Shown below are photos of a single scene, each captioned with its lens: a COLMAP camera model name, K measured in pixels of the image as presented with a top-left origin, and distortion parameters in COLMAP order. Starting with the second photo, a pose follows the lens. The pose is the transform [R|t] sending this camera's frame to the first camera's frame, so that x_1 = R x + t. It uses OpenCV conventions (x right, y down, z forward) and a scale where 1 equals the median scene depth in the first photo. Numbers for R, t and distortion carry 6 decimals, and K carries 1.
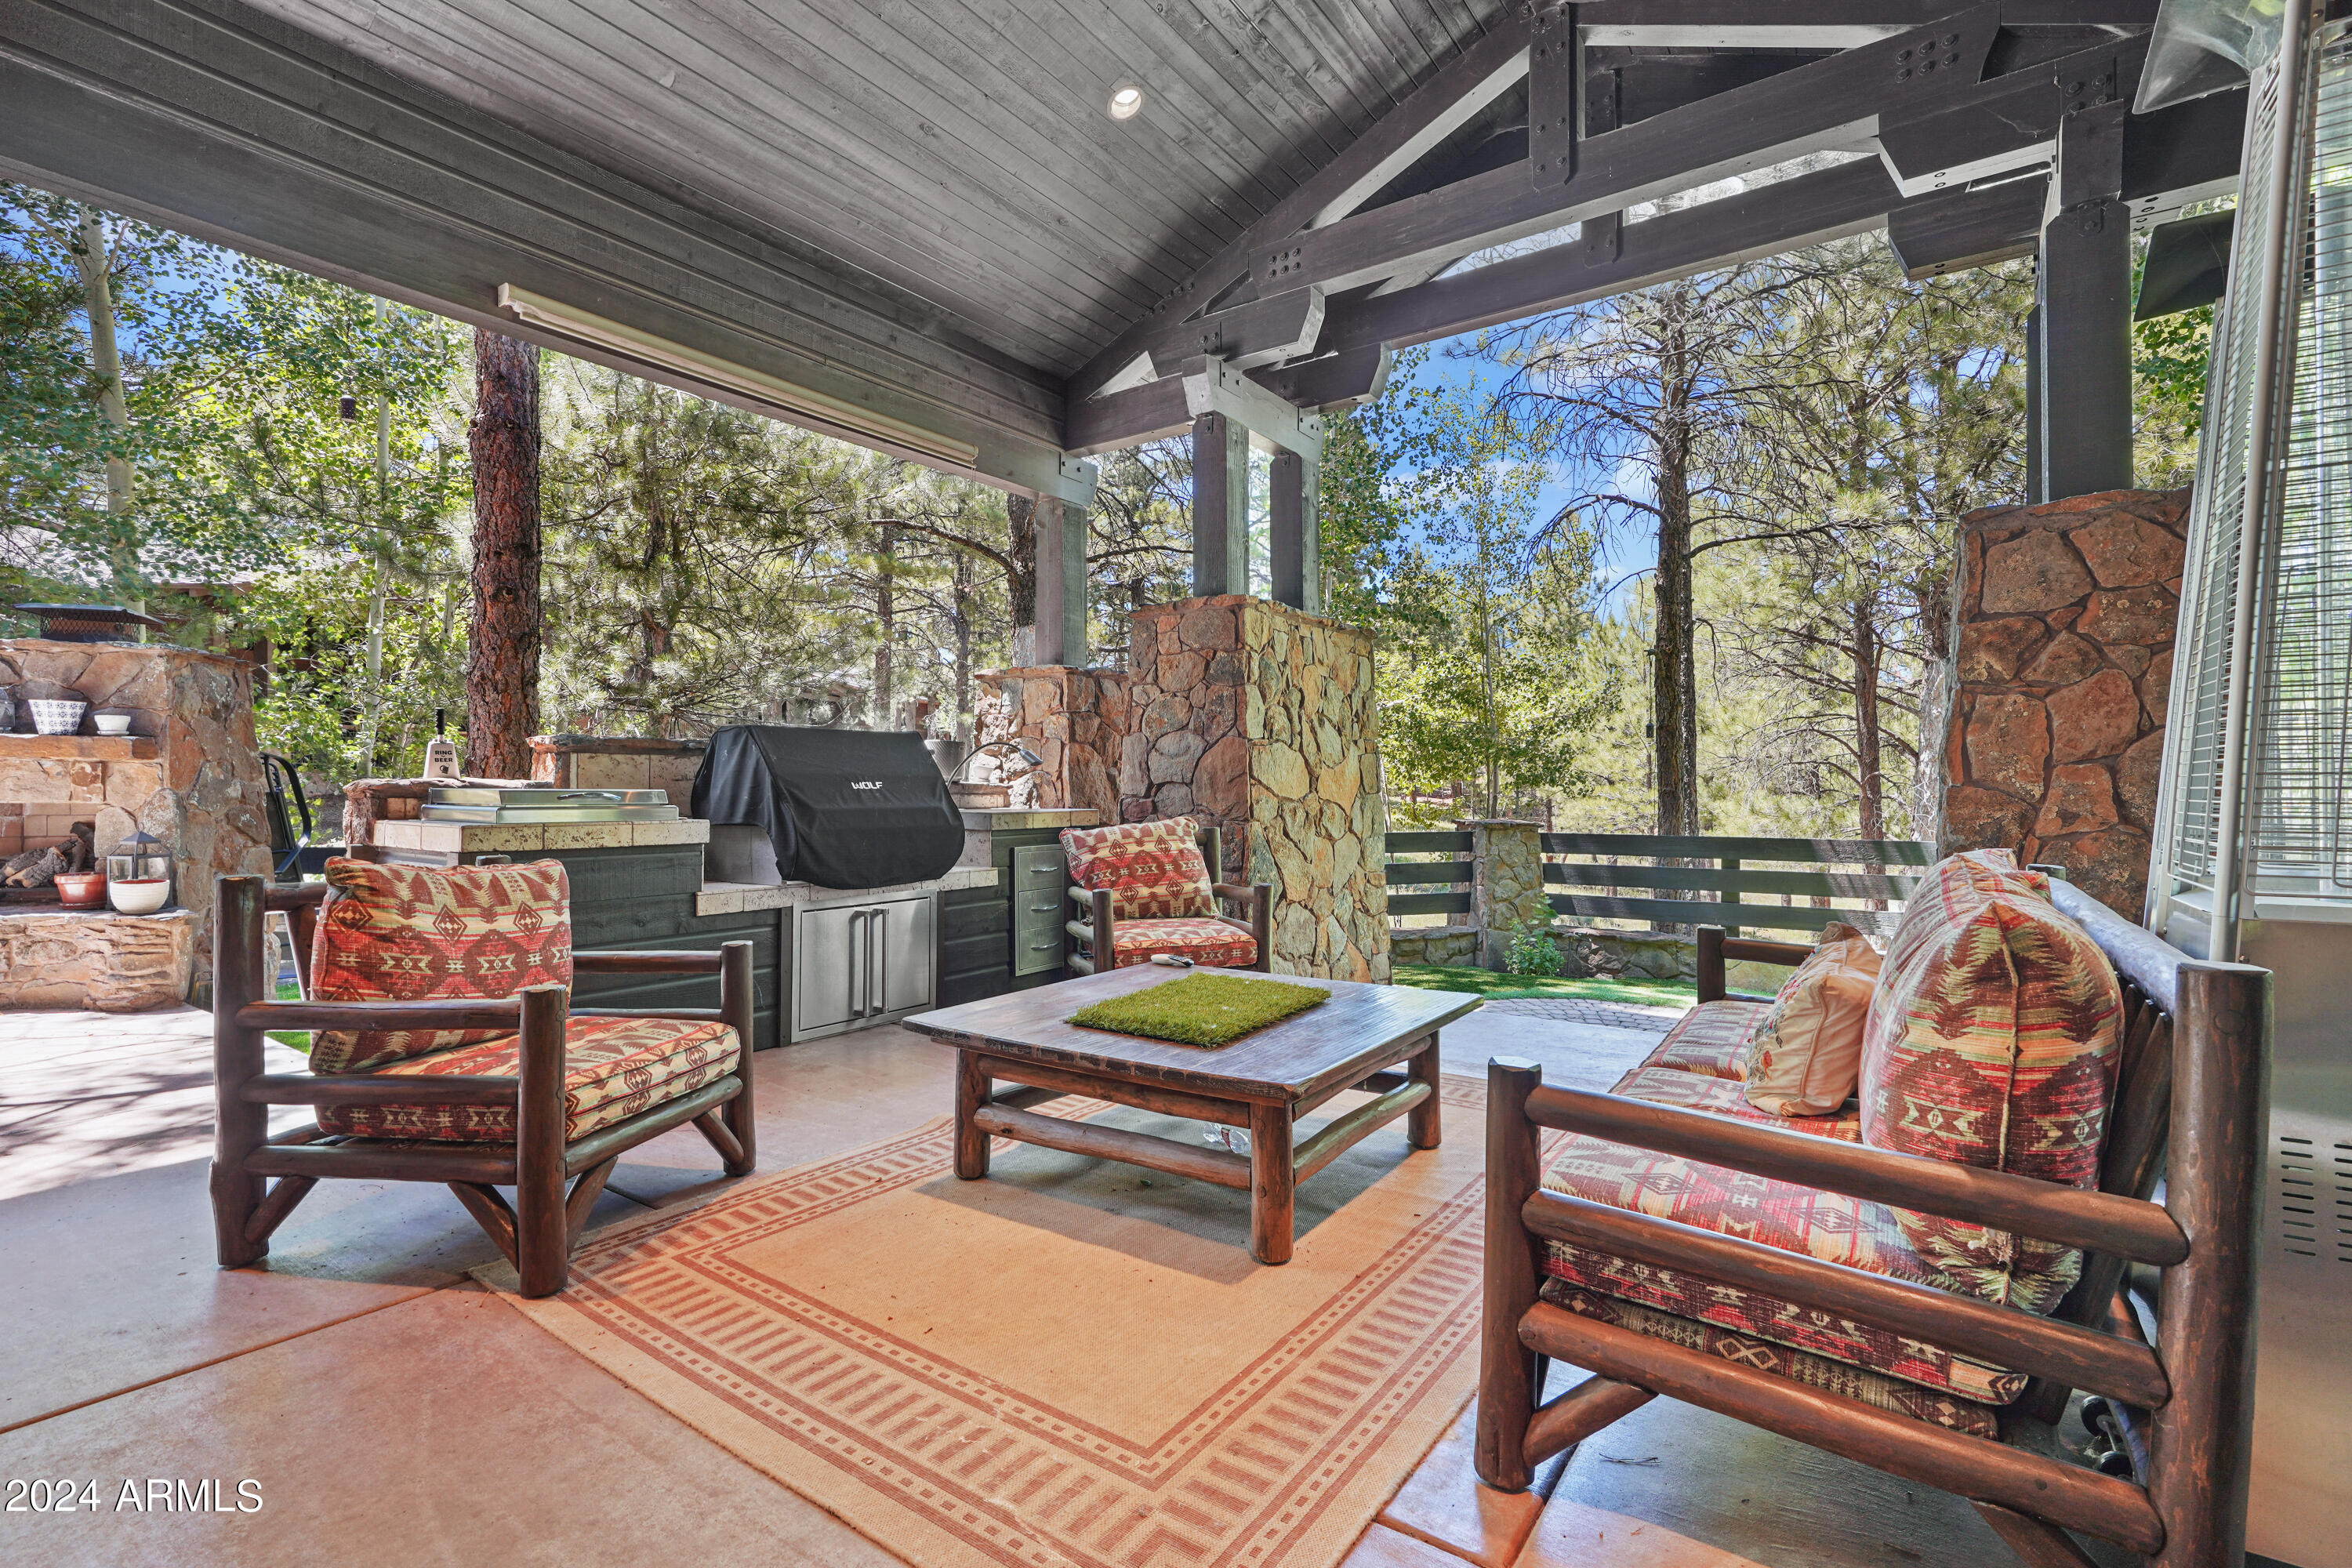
lens RADIAL K [[1078.2, 0, 1170.6], [0, 1078.2, 784.8], [0, 0, 1]] dist [-0.007512, 0.003154]
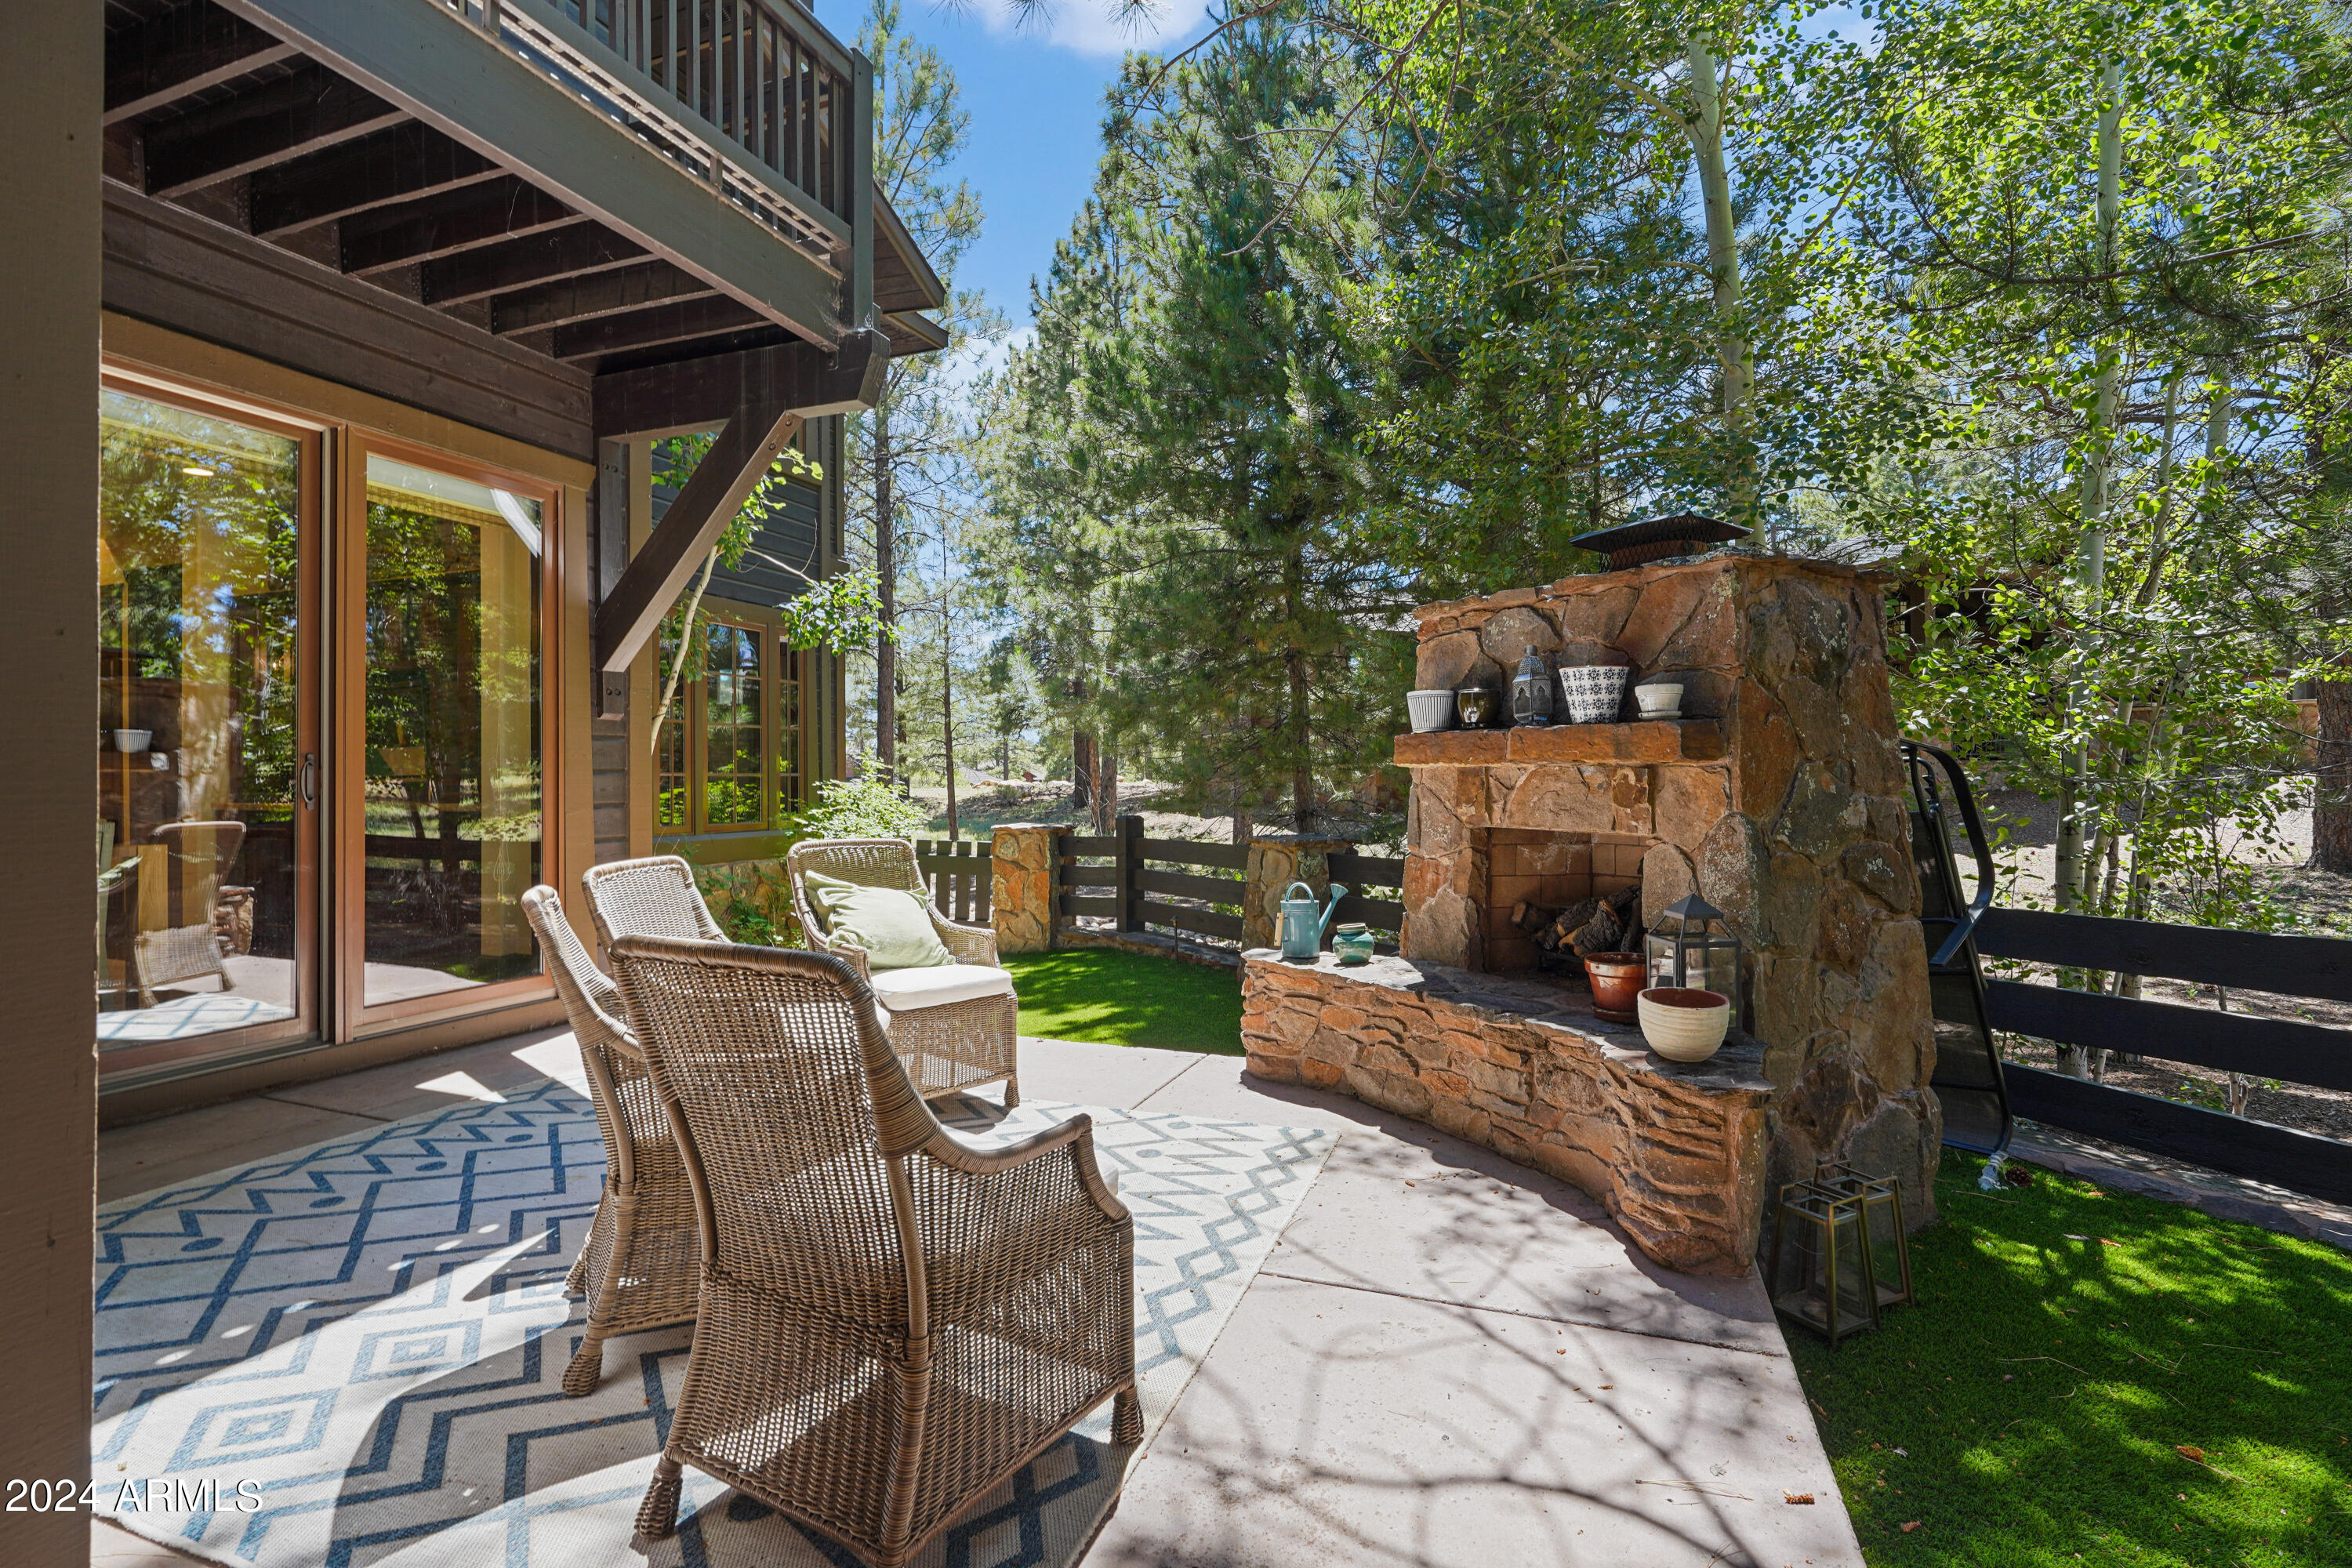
lens RADIAL K [[1078.2, 0, 1175.4], [0, 1078.2, 774.8], [0, 0, 1]] dist [-0.007512, 0.003154]
pose [[0.259341, -0.007877, -0.965754, -0.495979], [0.006993, 0.999956, -0.006278, -0.014605], [0.965761, -0.005126, 0.259384, 0.598531]]
